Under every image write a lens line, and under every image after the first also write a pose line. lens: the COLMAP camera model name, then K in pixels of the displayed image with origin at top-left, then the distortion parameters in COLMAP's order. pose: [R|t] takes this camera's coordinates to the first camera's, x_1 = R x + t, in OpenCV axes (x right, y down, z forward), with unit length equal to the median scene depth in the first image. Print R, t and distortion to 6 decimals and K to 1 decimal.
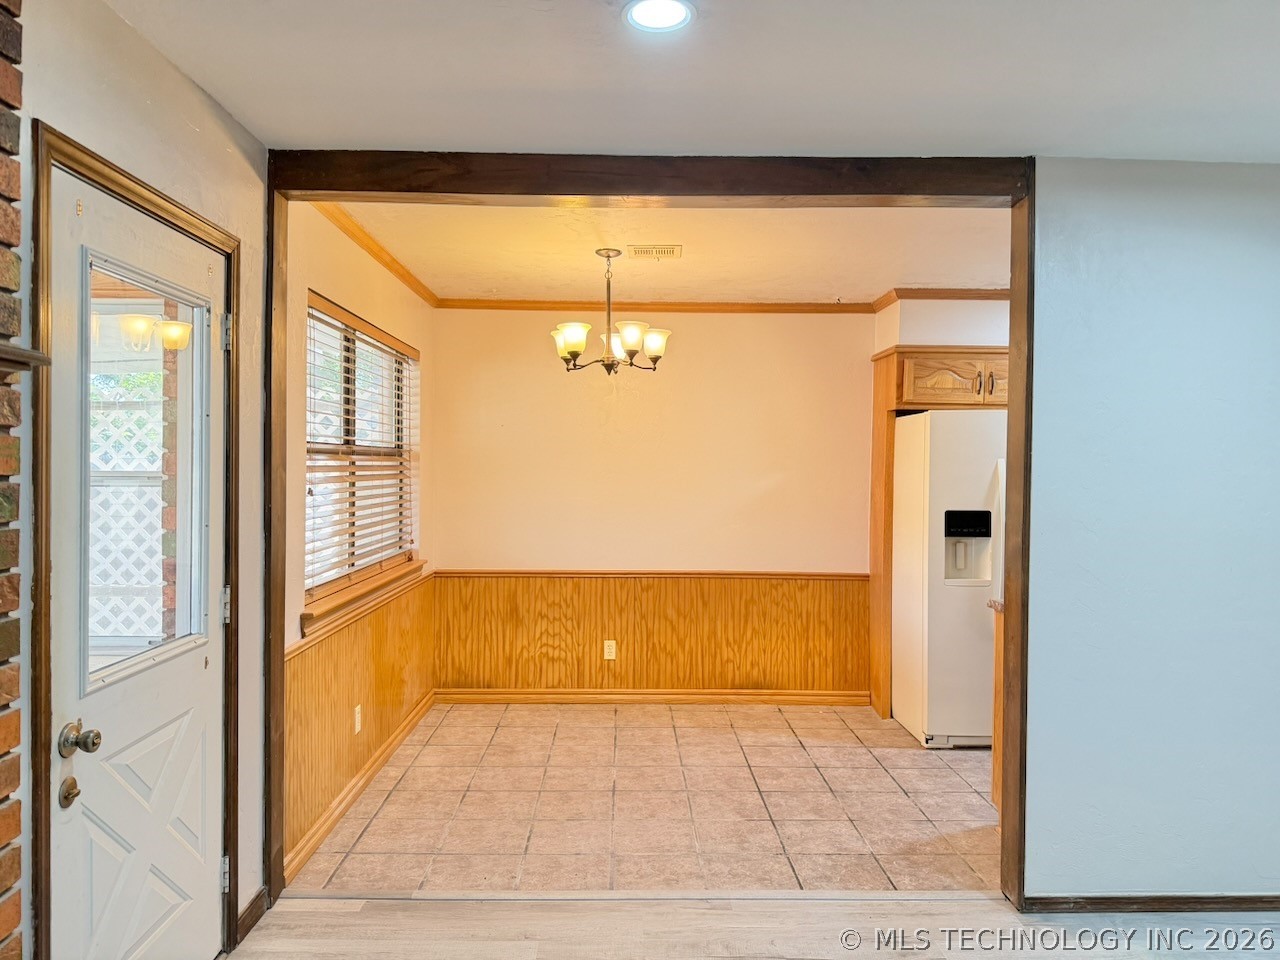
lens RADIAL K [[911.4, 0, 639.1], [0, 911.4, 483.2], [0, 0, 1]] dist [0.080518, -0.044469]
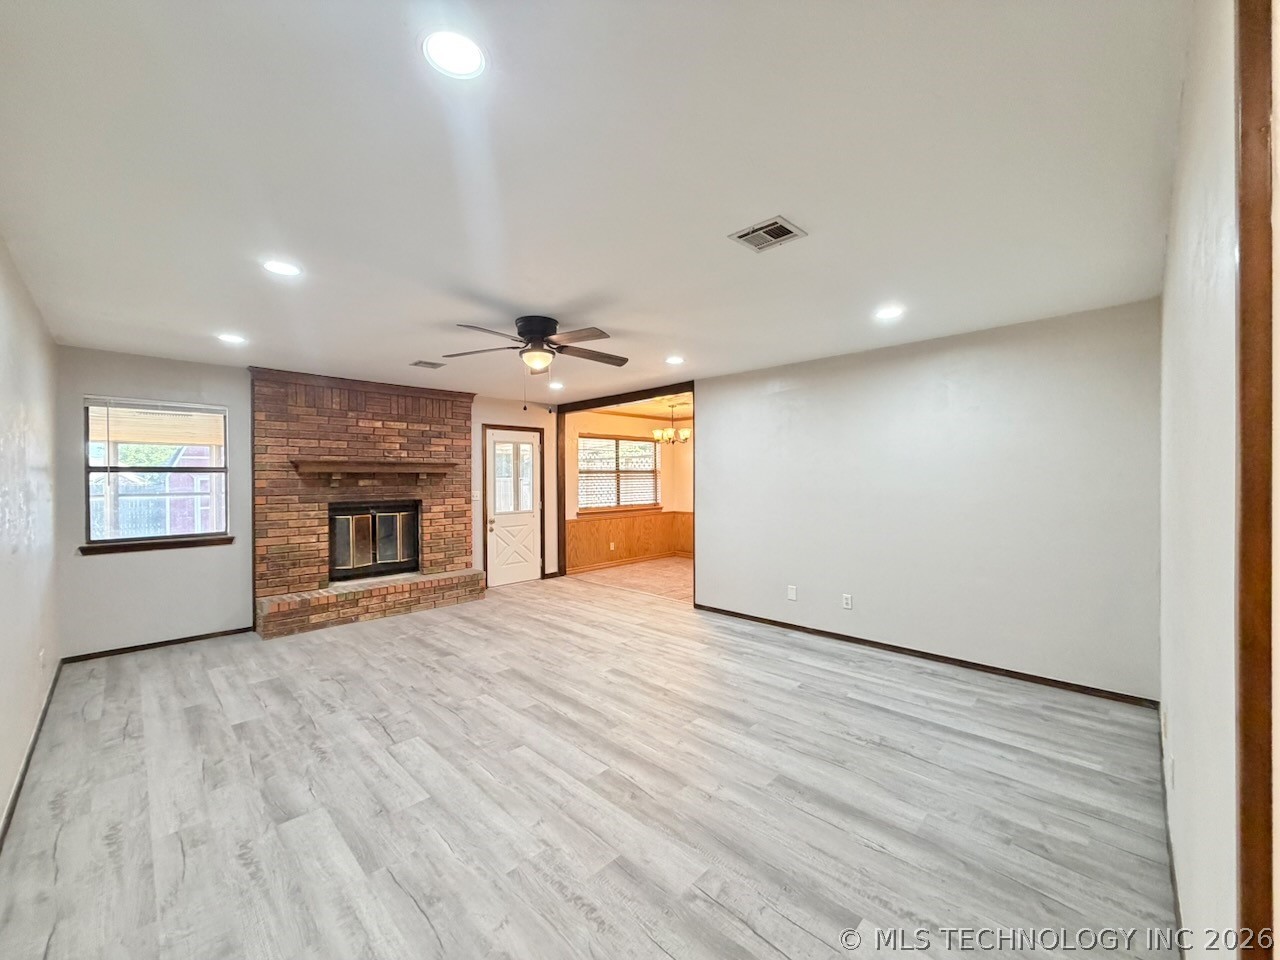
lens RADIAL K [[510.9, 0, 637.2], [0, 510.9, 478.0], [0, 0, 1]] dist [0.001144, -0.000534]
pose [[0.691892, -0.013966, -0.721866, 0.944653], [0.000535, 0.999823, -0.018831, 0.020932], [0.722001, 0.012643, 0.691777, -0.241712]]
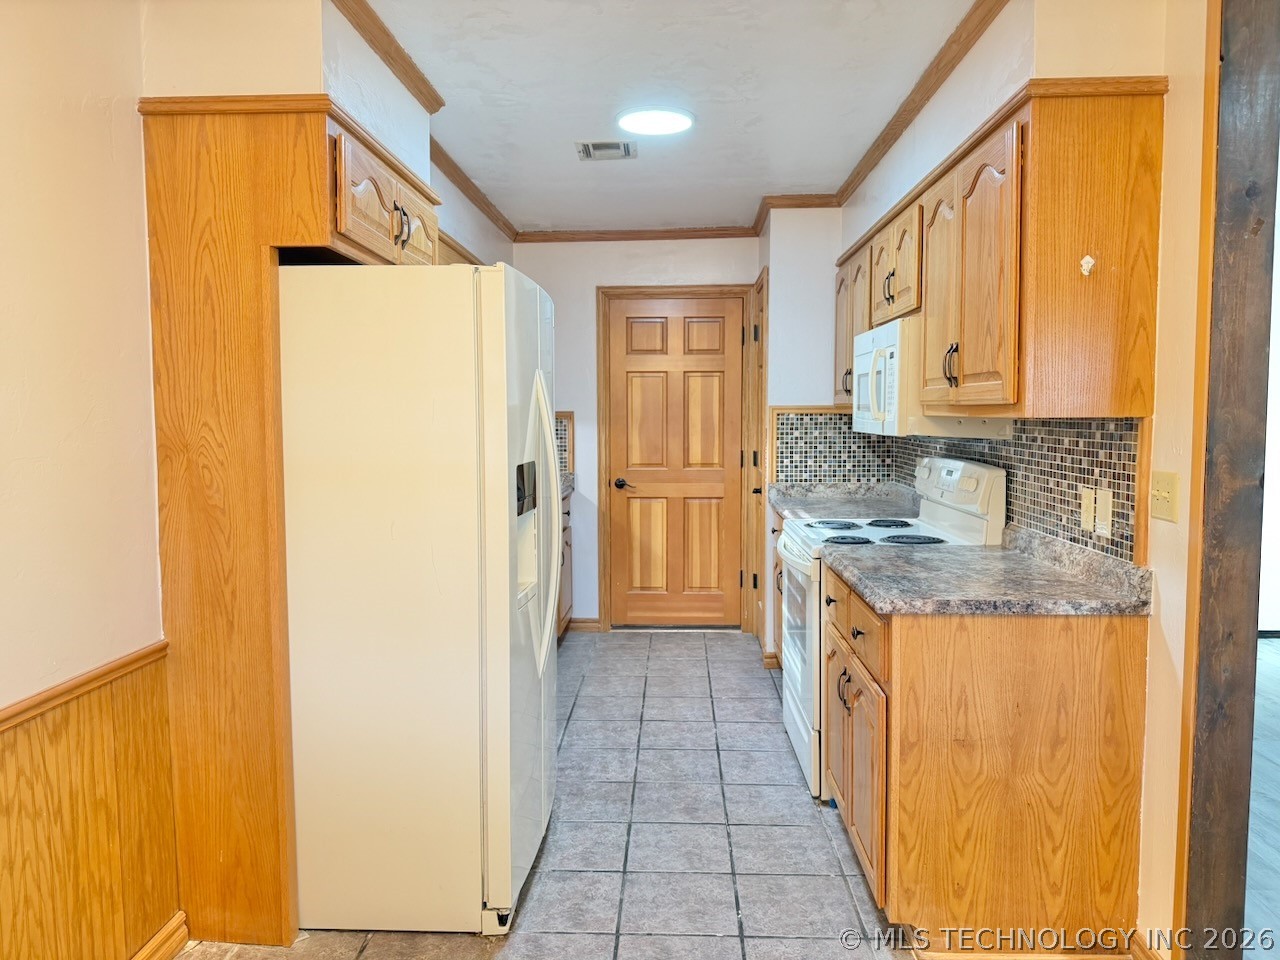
lens RADIAL K [[911.4, 0, 630.4], [0, 911.4, 488.0], [0, 0, 1]] dist [0.080518, -0.044469]
pose [[0.070001, -0.094051, 0.993103, -0.160351], [0.016934, 0.995514, 0.093086, -0.006307], [-0.997403, 0.010301, 0.071280, 0.827651]]
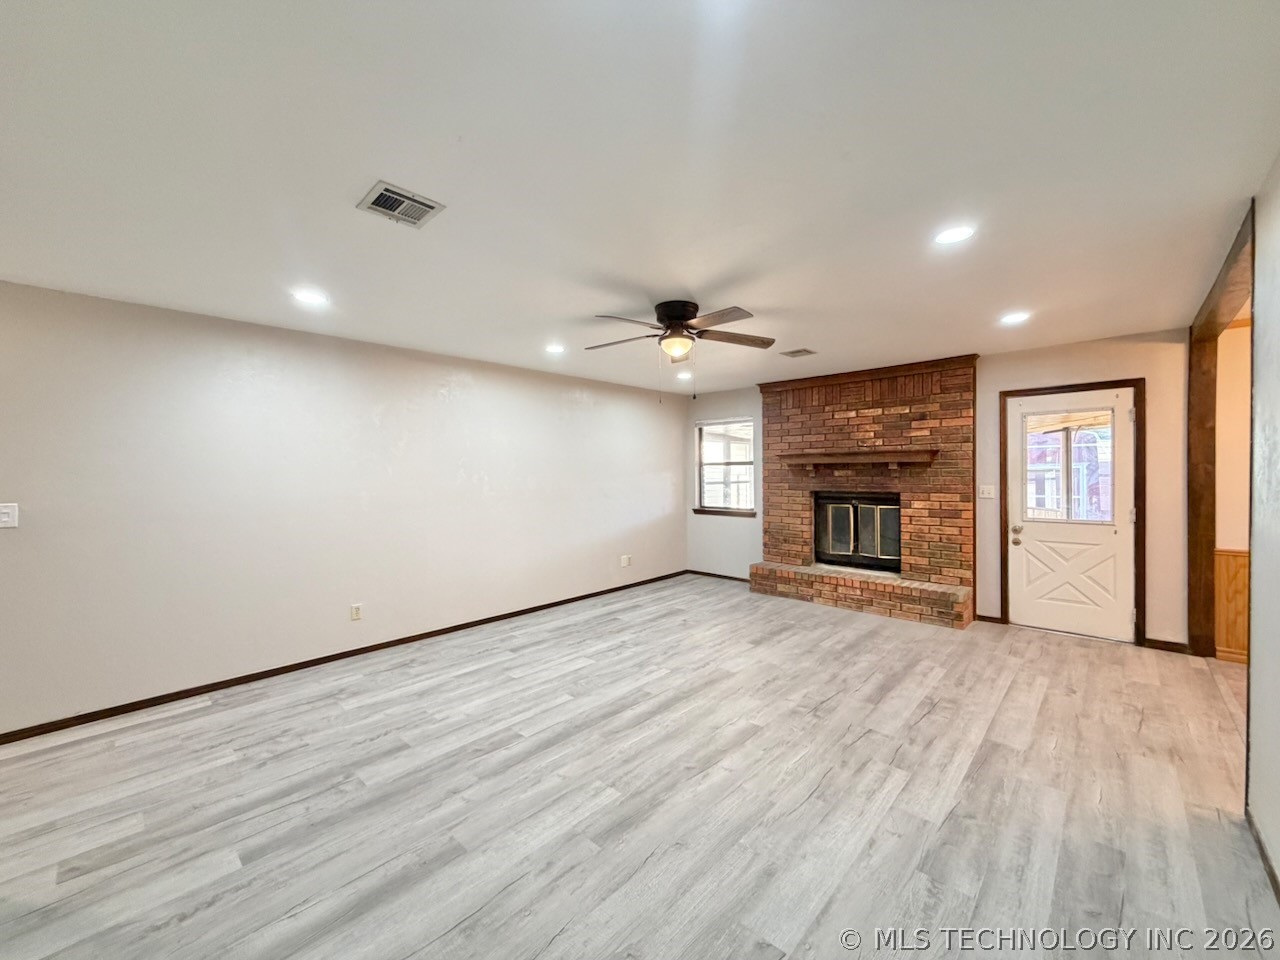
lens RADIAL K [[510.9, 0, 634.4], [0, 510.9, 474.5], [0, 0, 1]] dist [0.001144, -0.000534]
pose [[-0.706307, -0.002264, -0.707902, 0.866922], [-0.012825, 0.999872, 0.009598, 0.008655], [0.707790, 0.015858, -0.706245, 0.536083]]
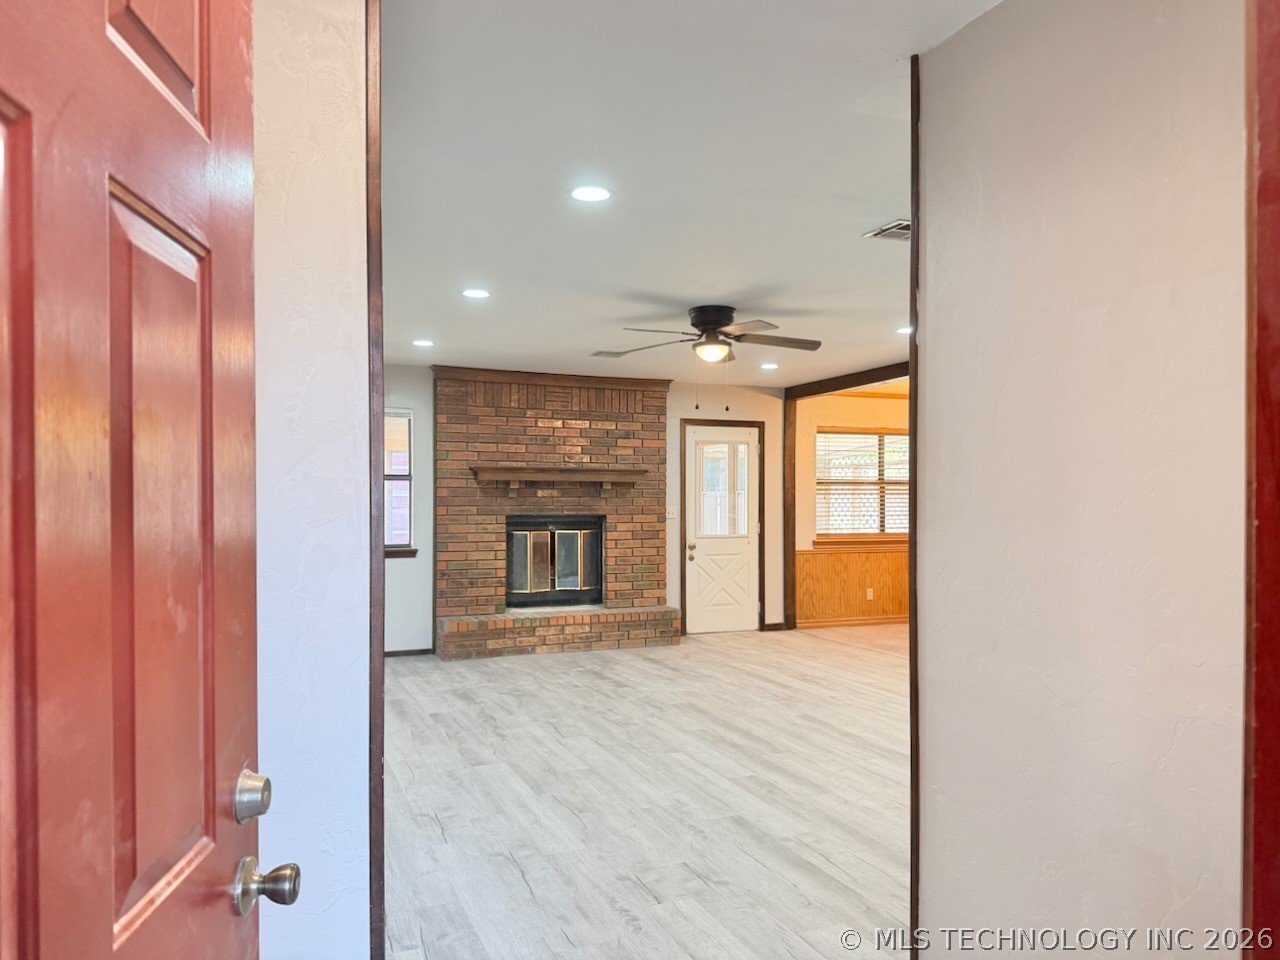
lens RADIAL K [[911.4, 0, 644.4], [0, 911.4, 485.7], [0, 0, 1]] dist [0.080518, -0.044469]
pose [[0.371115, -0.025597, -0.928234, 1.341395], [-0.014133, 0.999349, -0.033209, 0.048029], [0.928479, 0.025443, 0.370512, -0.345319]]
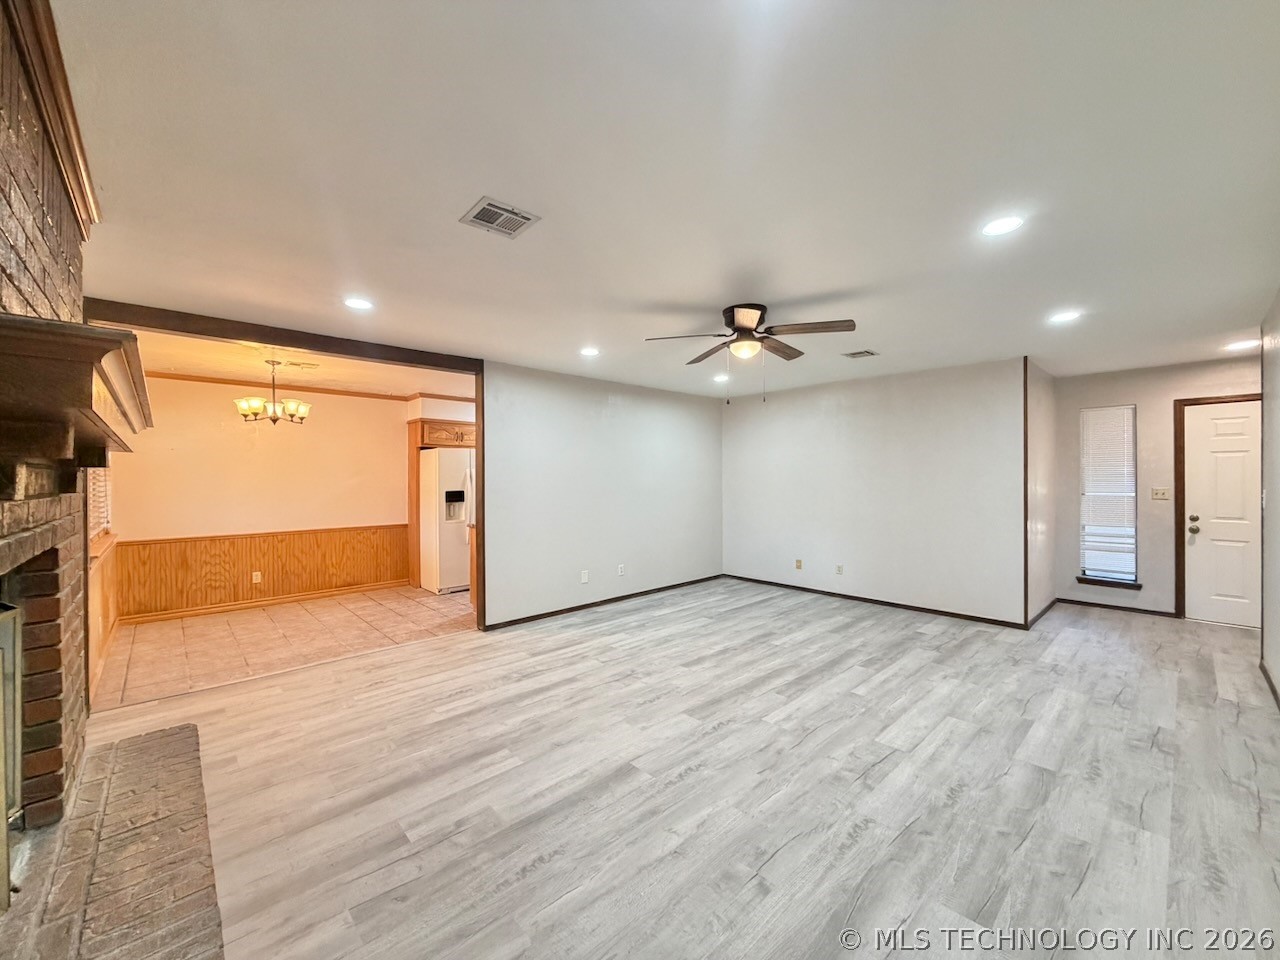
lens RADIAL K [[510.9, 0, 638.6], [0, 510.9, 476.5], [0, 0, 1]] dist [0.001144, -0.000534]
pose [[0.746957, -0.012908, 0.664747, -0.147768], [0.027314, 0.999563, -0.011282, 0.019393], [-0.664311, 0.026584, 0.746984, -0.264195]]
